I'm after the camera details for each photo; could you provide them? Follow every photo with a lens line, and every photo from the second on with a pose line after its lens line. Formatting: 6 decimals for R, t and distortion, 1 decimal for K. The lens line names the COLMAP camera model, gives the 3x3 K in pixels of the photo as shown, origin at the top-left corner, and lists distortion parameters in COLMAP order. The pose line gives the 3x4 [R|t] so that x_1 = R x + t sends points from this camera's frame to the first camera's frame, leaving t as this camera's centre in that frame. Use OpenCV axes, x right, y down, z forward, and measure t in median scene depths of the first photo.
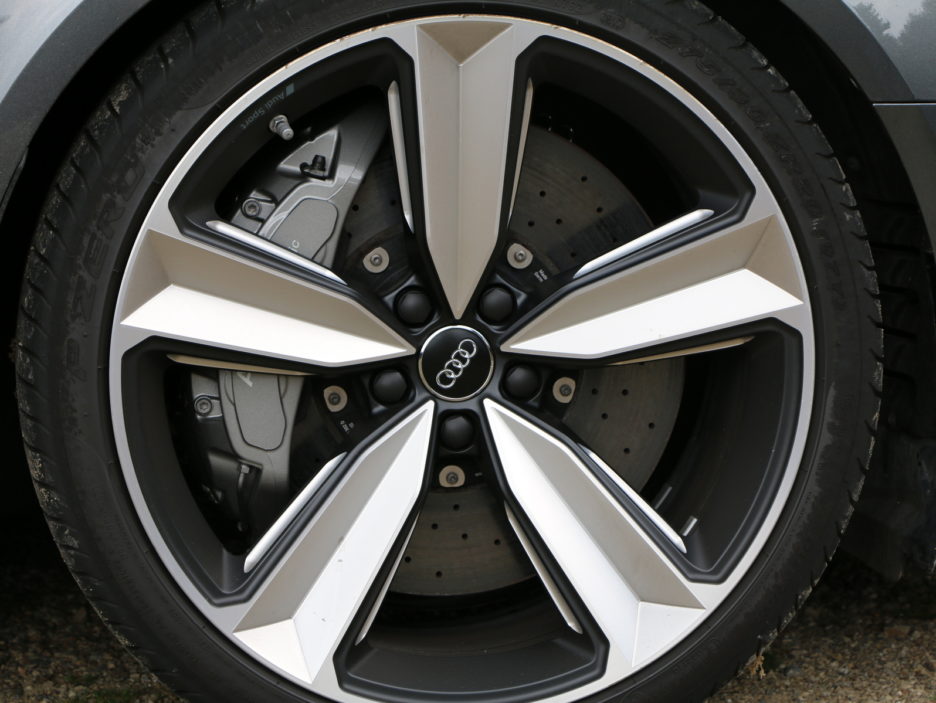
lens RADIAL K [[2365.2, 0, 472.3], [0, 2365.2, 349.3], [0, 0, 1]] dist [0.324829, 0.000000]
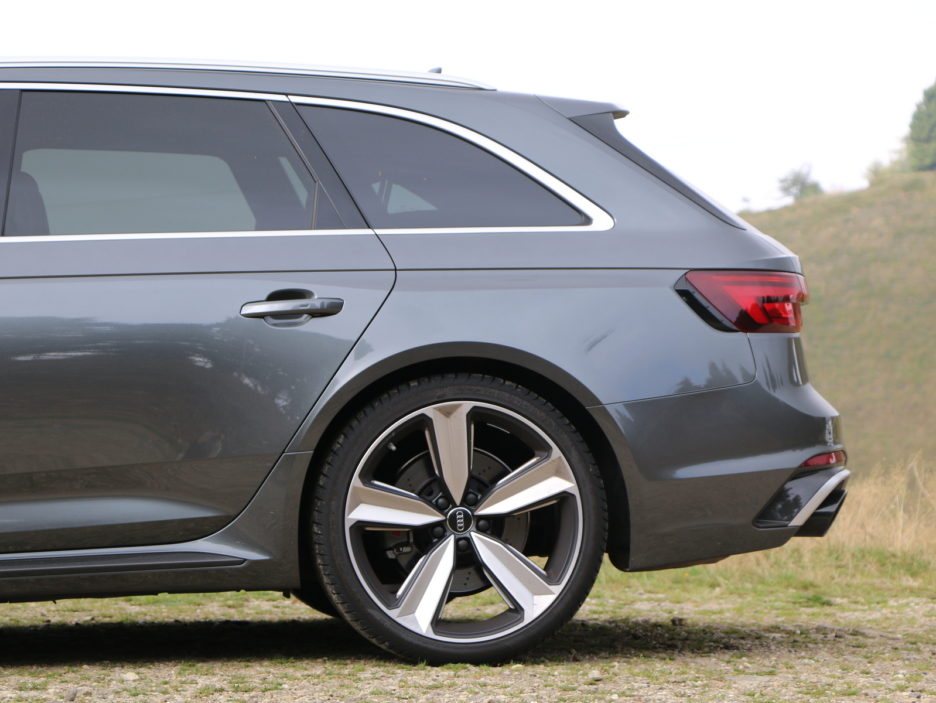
lens RADIAL K [[3168.3, 0, 464.2], [0, 3168.3, 344.4], [0, 0, 1]] dist [0.500808, 0.000000]
pose [[0.991620, -0.127868, 0.018429, -0.045578], [0.129108, 0.975804, -0.176459, 0.484415], [0.004580, 0.177360, 0.984135, -2.879445]]
